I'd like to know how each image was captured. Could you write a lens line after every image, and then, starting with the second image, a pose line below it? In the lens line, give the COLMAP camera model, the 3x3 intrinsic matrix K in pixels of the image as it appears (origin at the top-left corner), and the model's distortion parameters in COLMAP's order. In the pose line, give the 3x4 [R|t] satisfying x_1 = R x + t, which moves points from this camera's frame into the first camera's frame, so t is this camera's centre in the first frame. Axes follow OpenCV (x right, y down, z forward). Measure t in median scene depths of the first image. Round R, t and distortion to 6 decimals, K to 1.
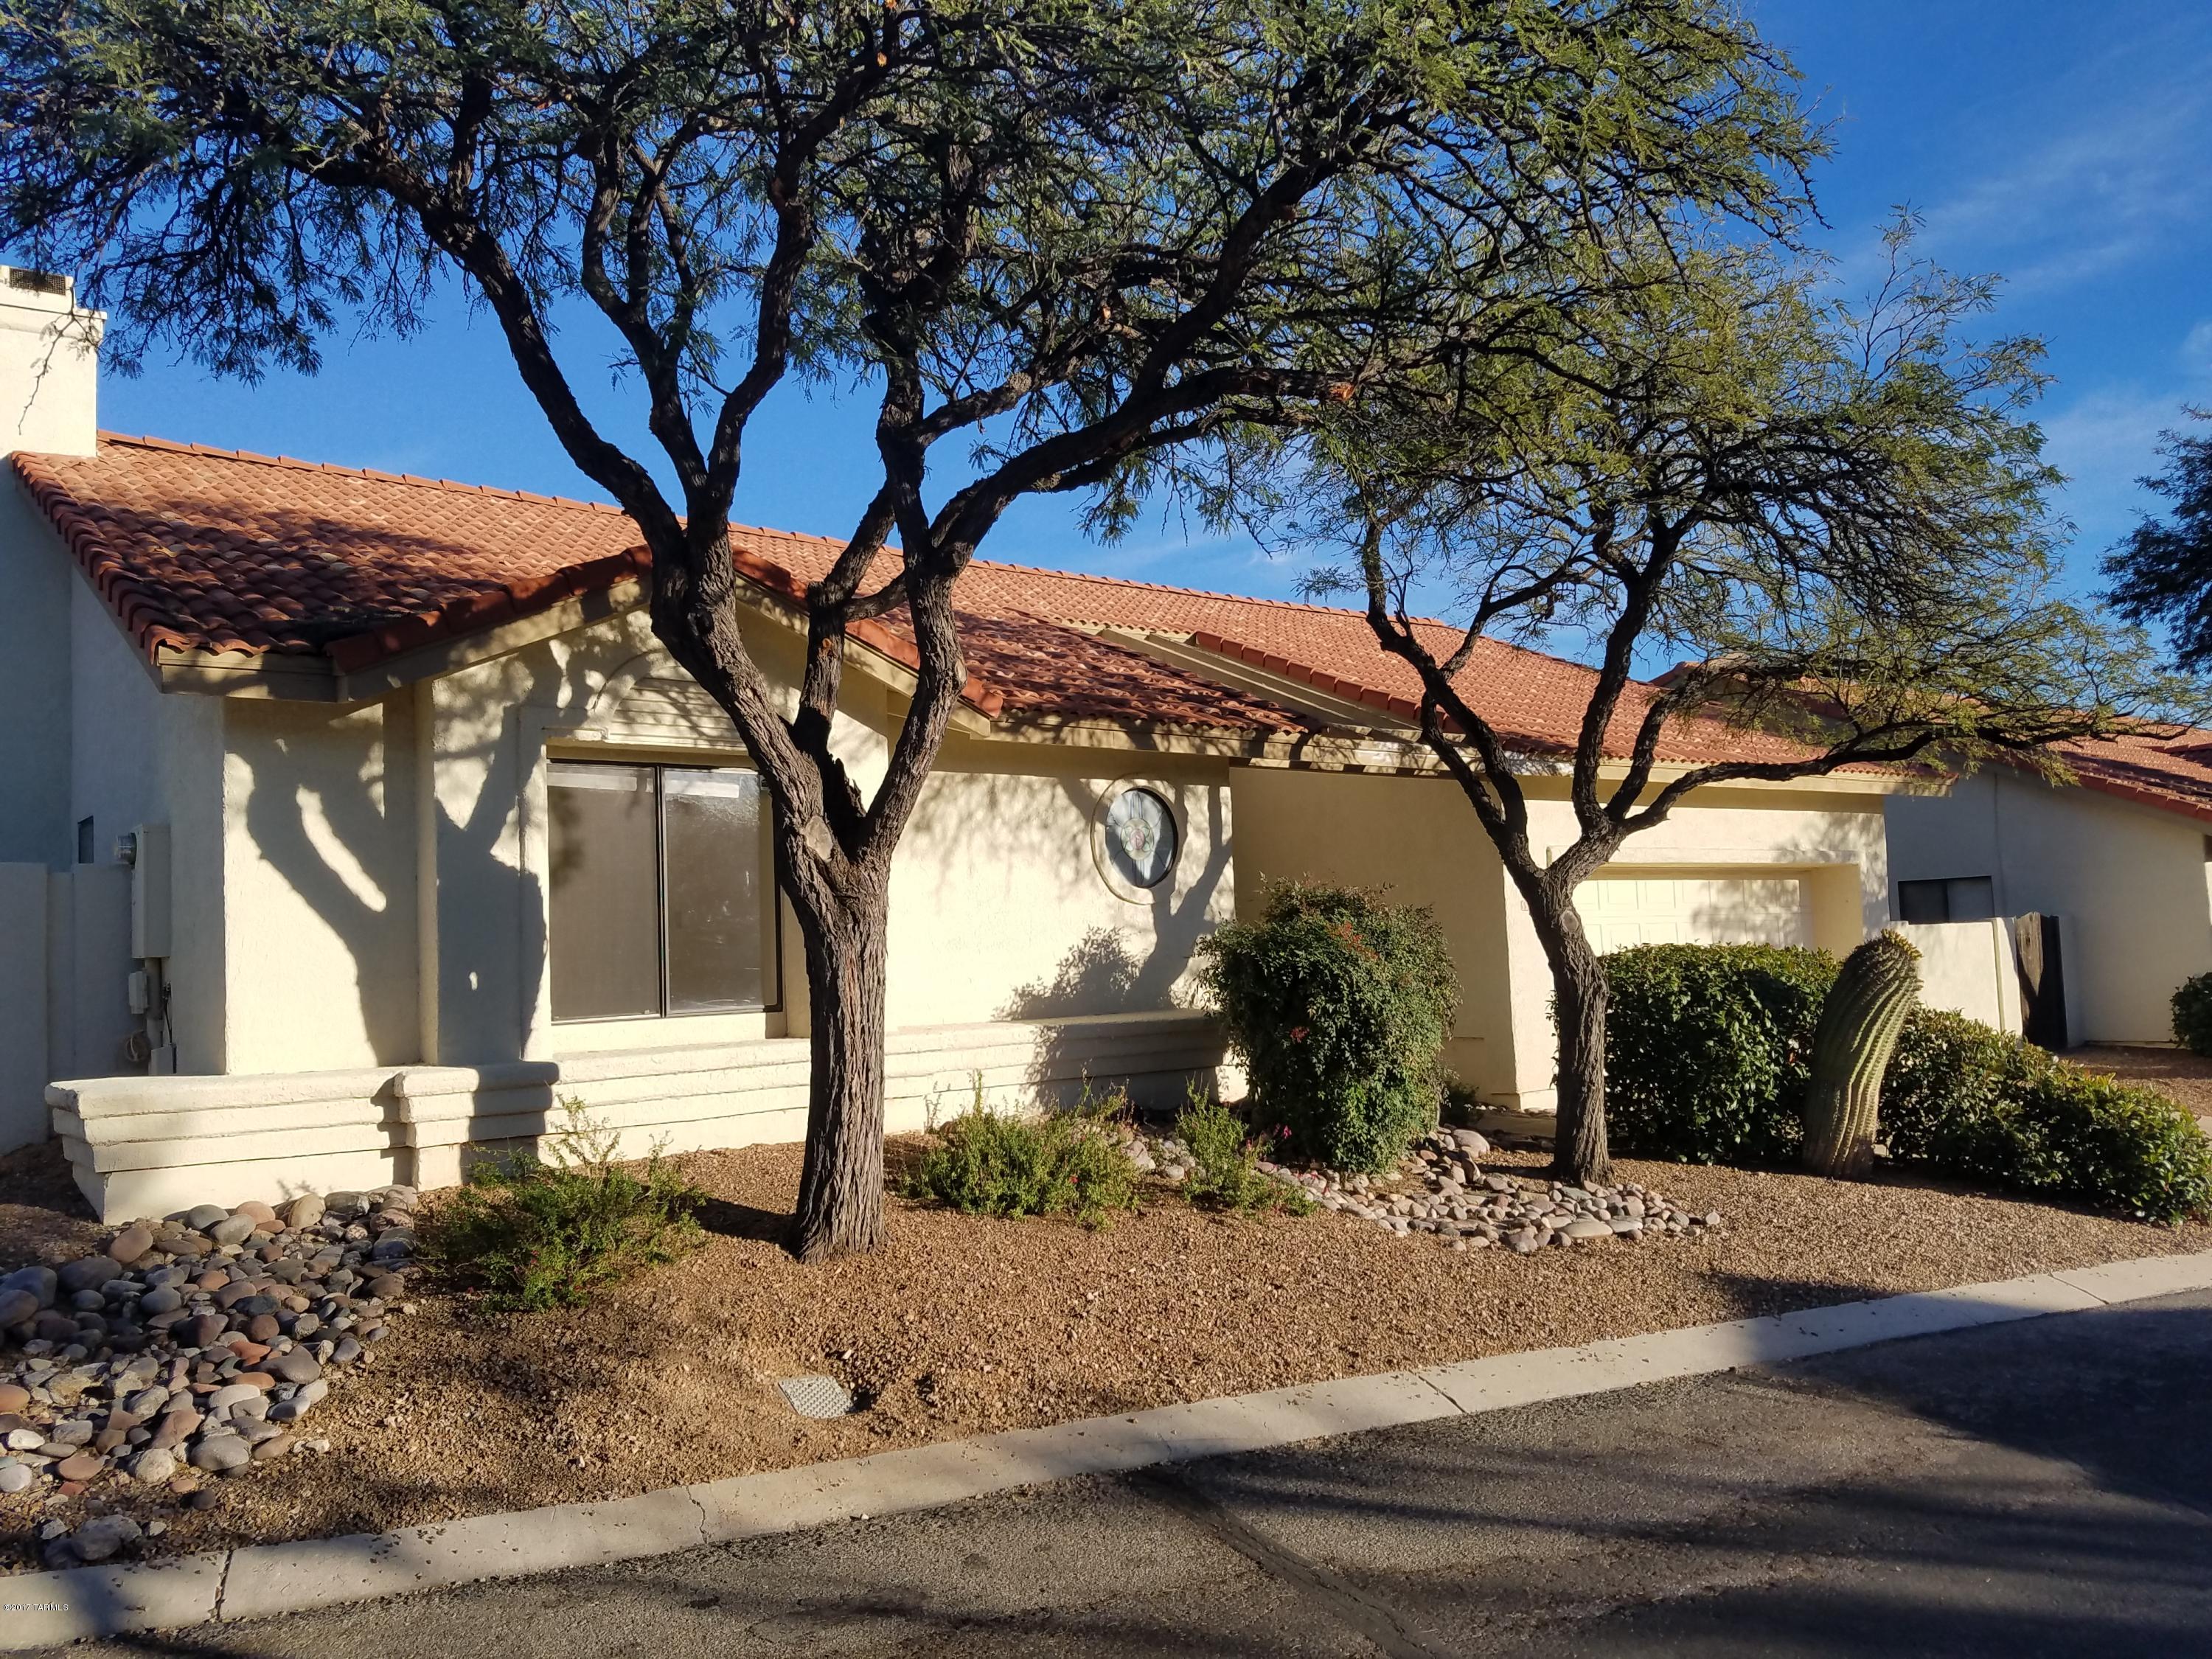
lens RADIAL K [[1718.0, 0, 1085.3], [0, 1718.0, 843.6], [0, 0, 1]] dist [0.294366, -0.544452]
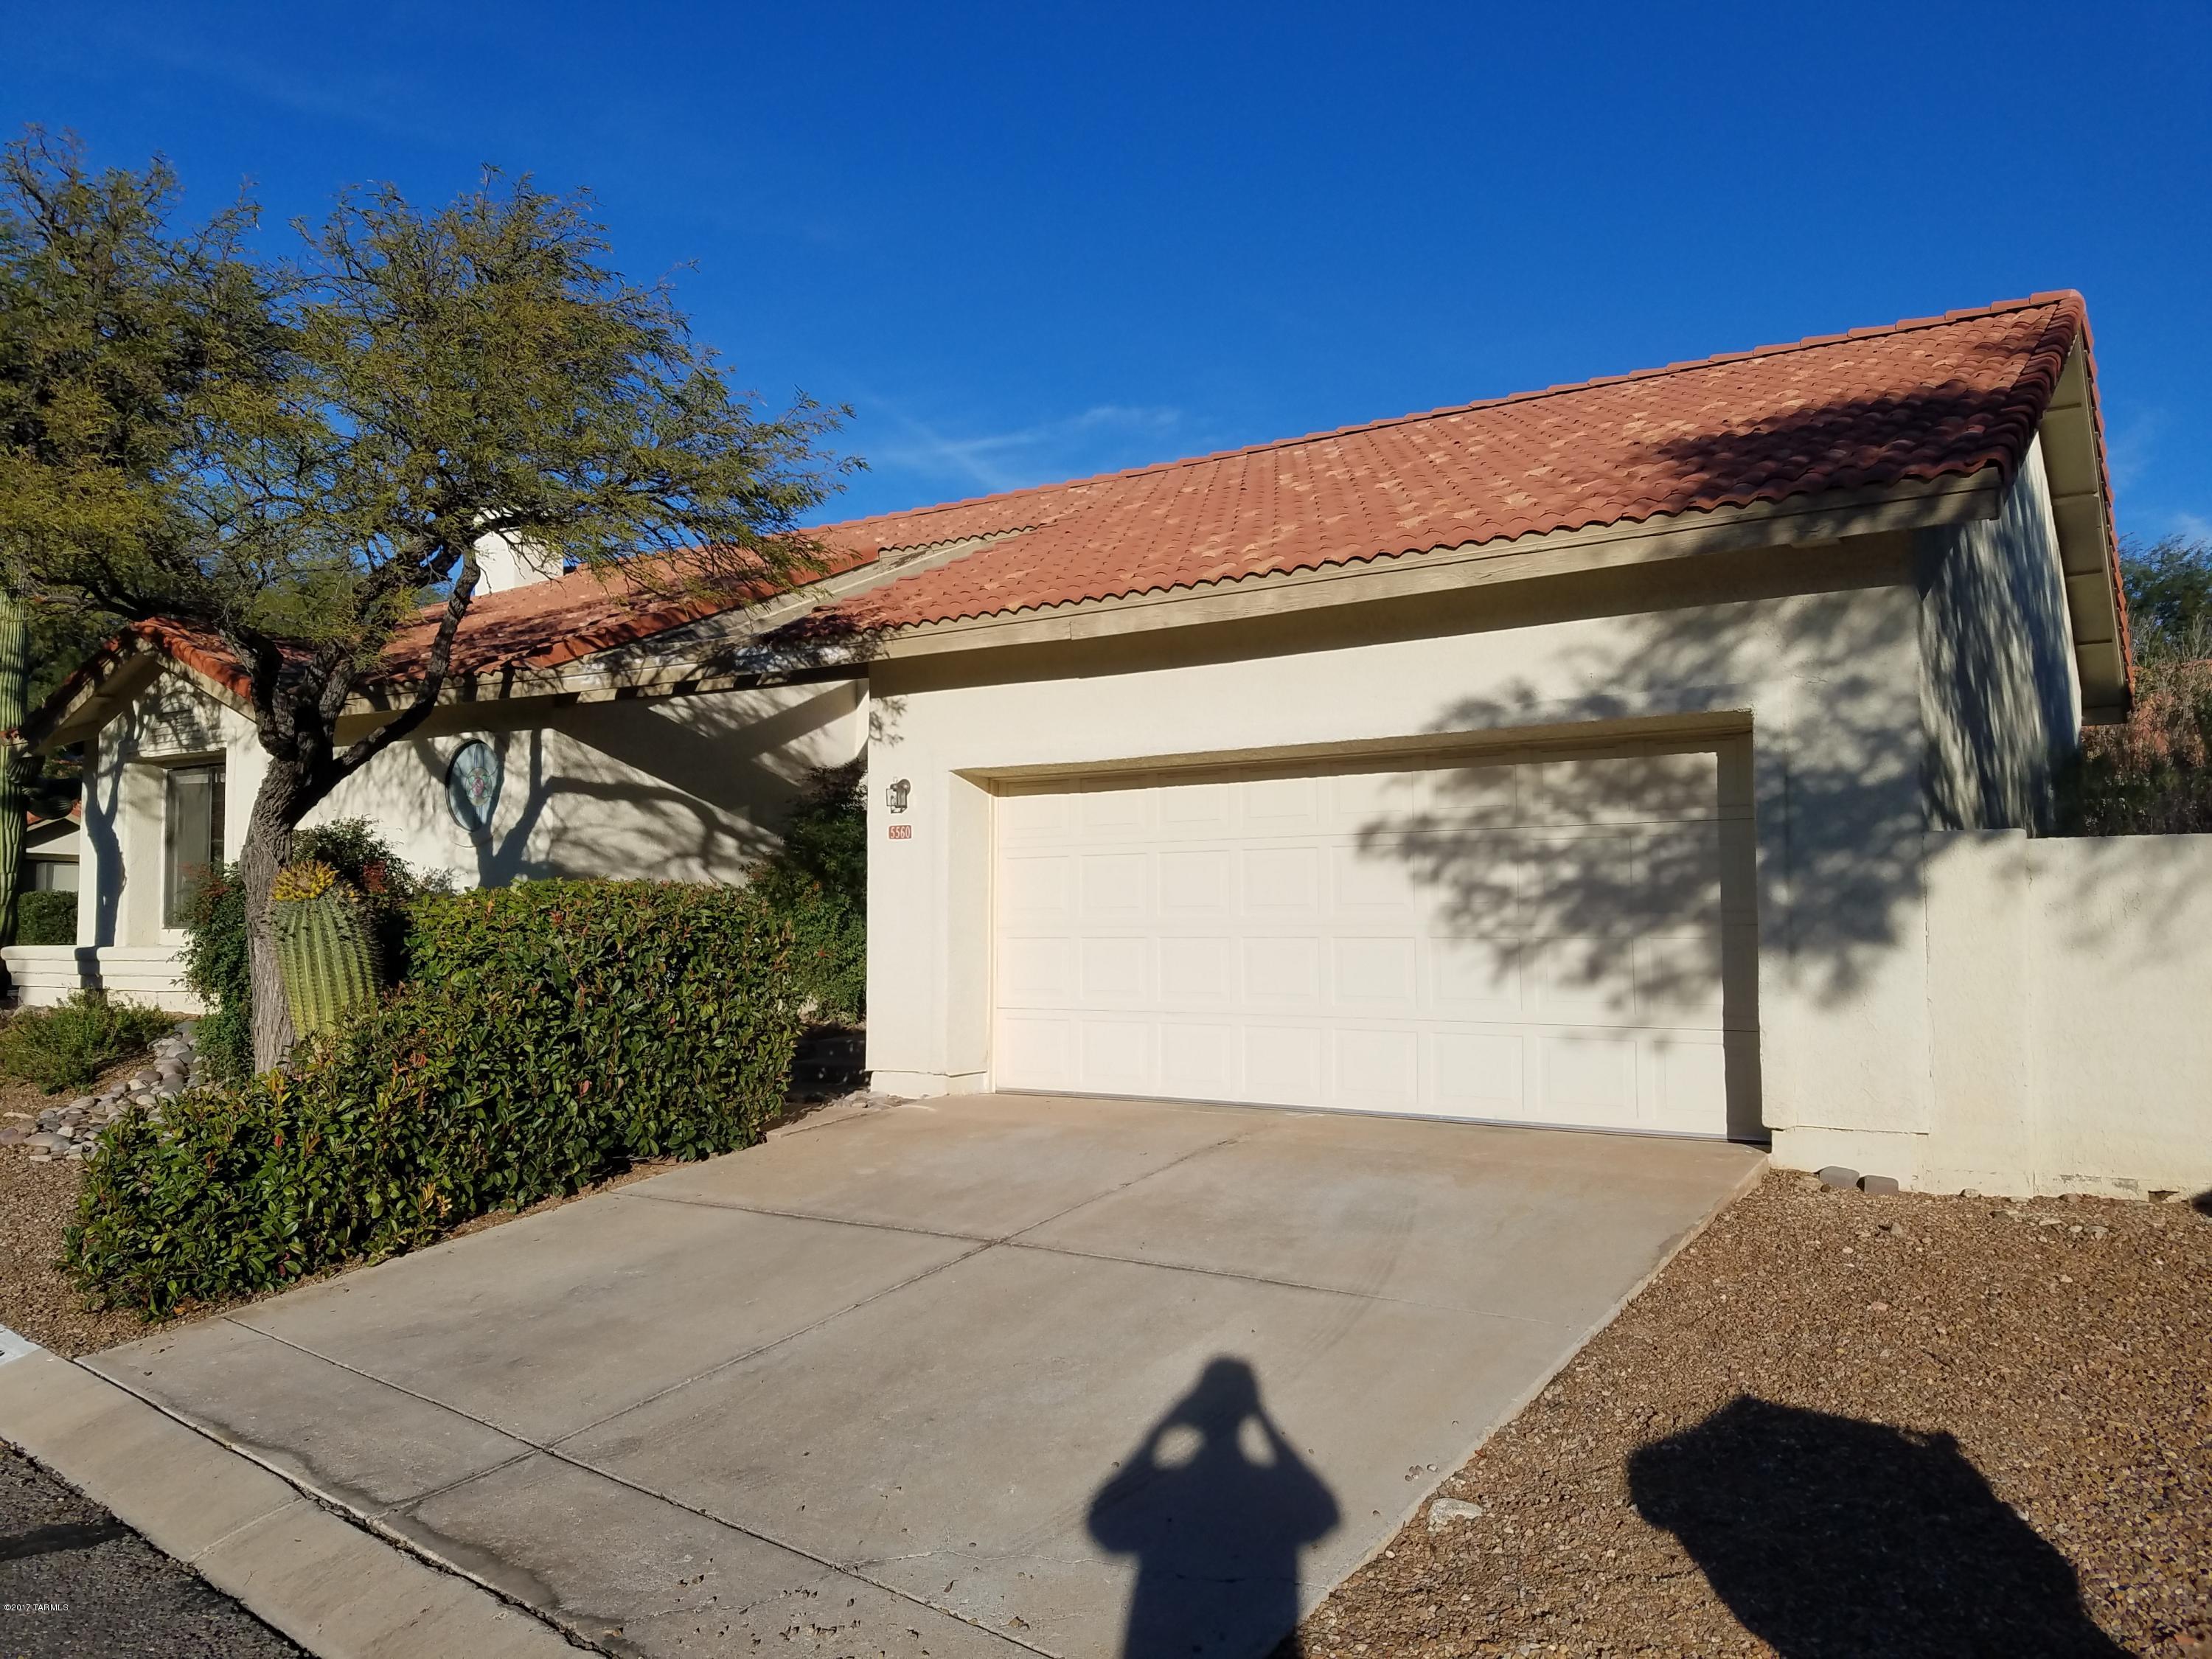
lens RADIAL K [[1718.0, 0, 1085.3], [0, 1718.0, 843.6], [0, 0, 1]] dist [0.294366, -0.544452]
pose [[0.298208, -0.017918, -0.954333, 1.203363], [0.052492, 0.998619, -0.002347, 0.055156], [0.953057, -0.049395, 0.298736, 1.021439]]
